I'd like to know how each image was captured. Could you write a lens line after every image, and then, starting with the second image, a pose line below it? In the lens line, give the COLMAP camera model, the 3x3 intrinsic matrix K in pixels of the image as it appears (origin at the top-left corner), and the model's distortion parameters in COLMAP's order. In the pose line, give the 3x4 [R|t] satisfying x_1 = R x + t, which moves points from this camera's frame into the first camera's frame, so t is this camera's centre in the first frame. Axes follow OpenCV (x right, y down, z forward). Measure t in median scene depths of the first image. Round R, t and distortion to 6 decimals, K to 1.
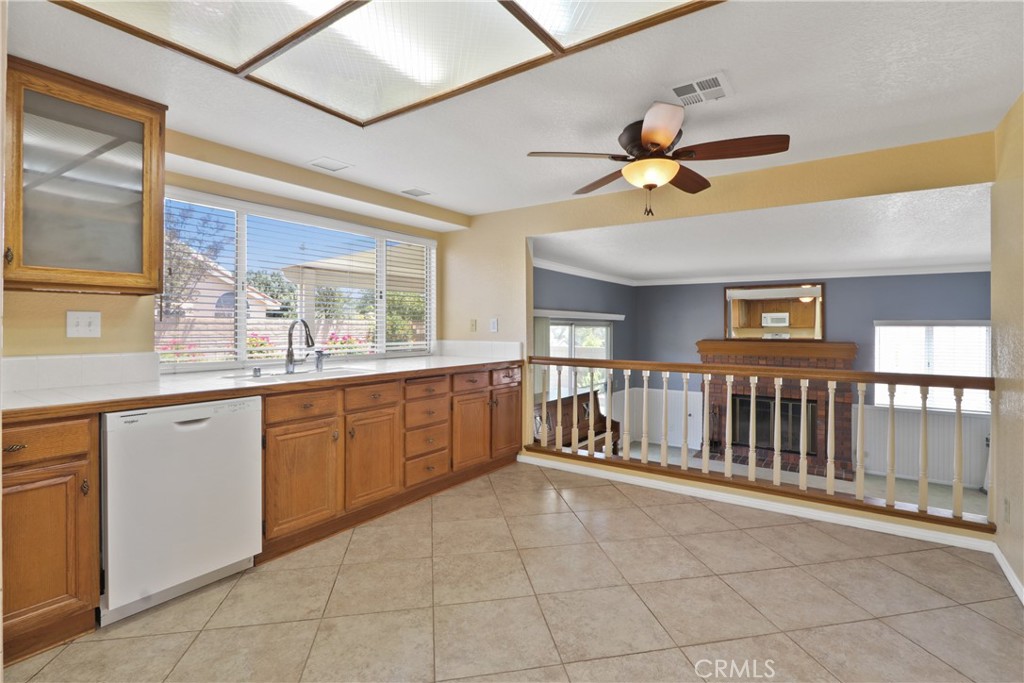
lens RADIAL K [[481.5, 0, 523.4], [0, 481.5, 323.4], [0, 0, 1]] dist [-0.014153, 0.000258]
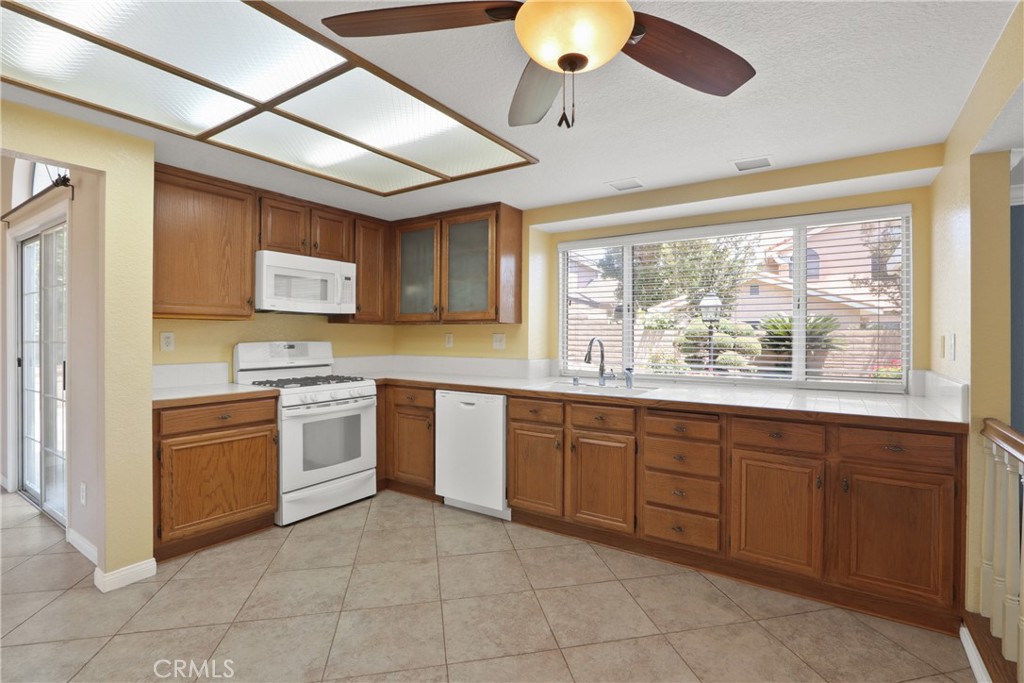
lens RADIAL K [[477.0, 0, 524.4], [0, 477.0, 335.7], [0, 0, 1]] dist [-0.014569, -0.000004]
pose [[0.019791, 0.002356, -0.999801, 0.694287], [0.003278, 0.999992, 0.002421, -0.018216], [0.999799, -0.003325, 0.019783, 0.894068]]
